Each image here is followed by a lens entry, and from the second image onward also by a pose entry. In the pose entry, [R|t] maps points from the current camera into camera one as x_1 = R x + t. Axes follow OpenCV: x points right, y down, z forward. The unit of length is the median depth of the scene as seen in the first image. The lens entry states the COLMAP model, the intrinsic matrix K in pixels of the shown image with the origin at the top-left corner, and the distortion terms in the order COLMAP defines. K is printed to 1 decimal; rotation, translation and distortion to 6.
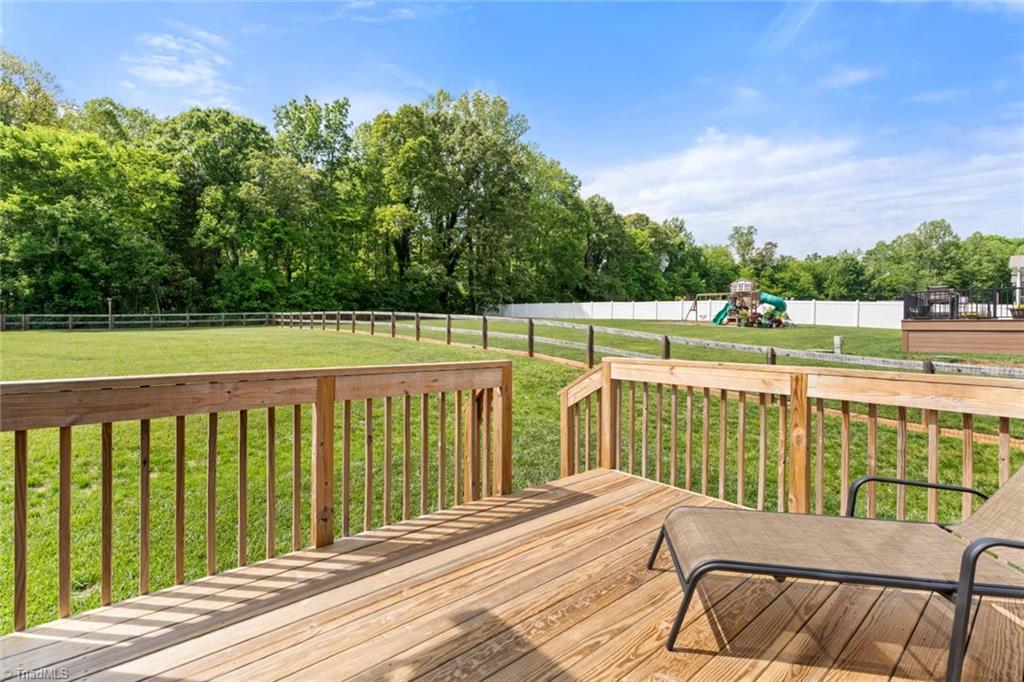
lens RADIAL K [[465.5, 0, 527.8], [0, 465.5, 334.3], [0, 0, 1]] dist [0.001341, -0.000006]
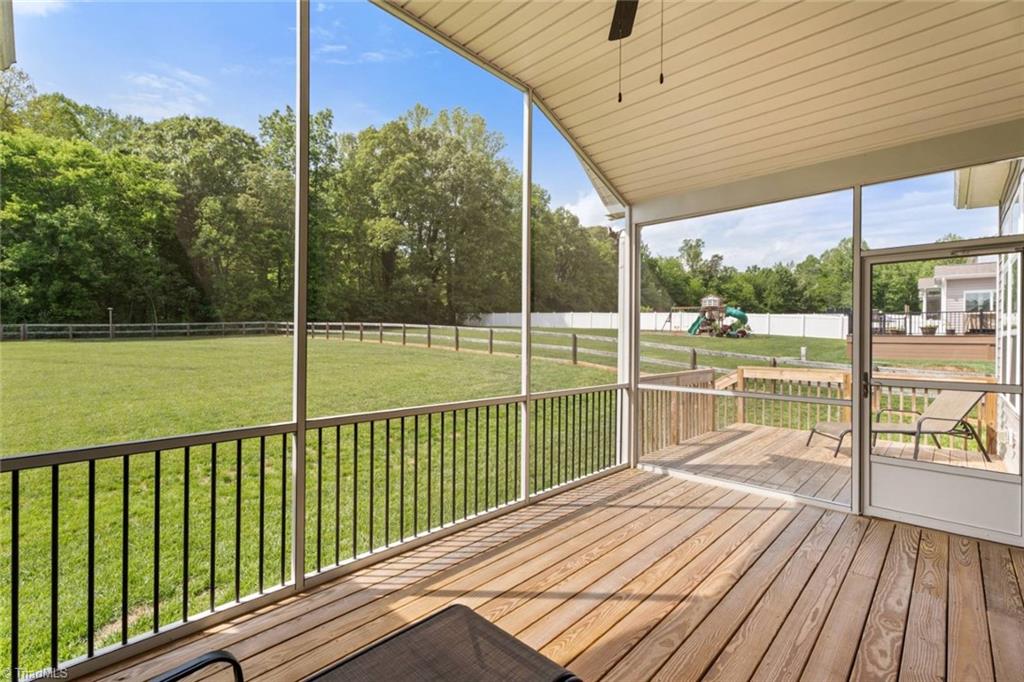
lens RADIAL K [[471.8, 0, 529.8], [0, 471.8, 337.9], [0, 0, 1]] dist [0.000079, 0.000414]
pose [[0.993193, -0.000619, 0.116478, -0.102821], [0.001042, 0.999993, -0.003568, -0.007055], [-0.116475, 0.003665, 0.993187, -0.094634]]
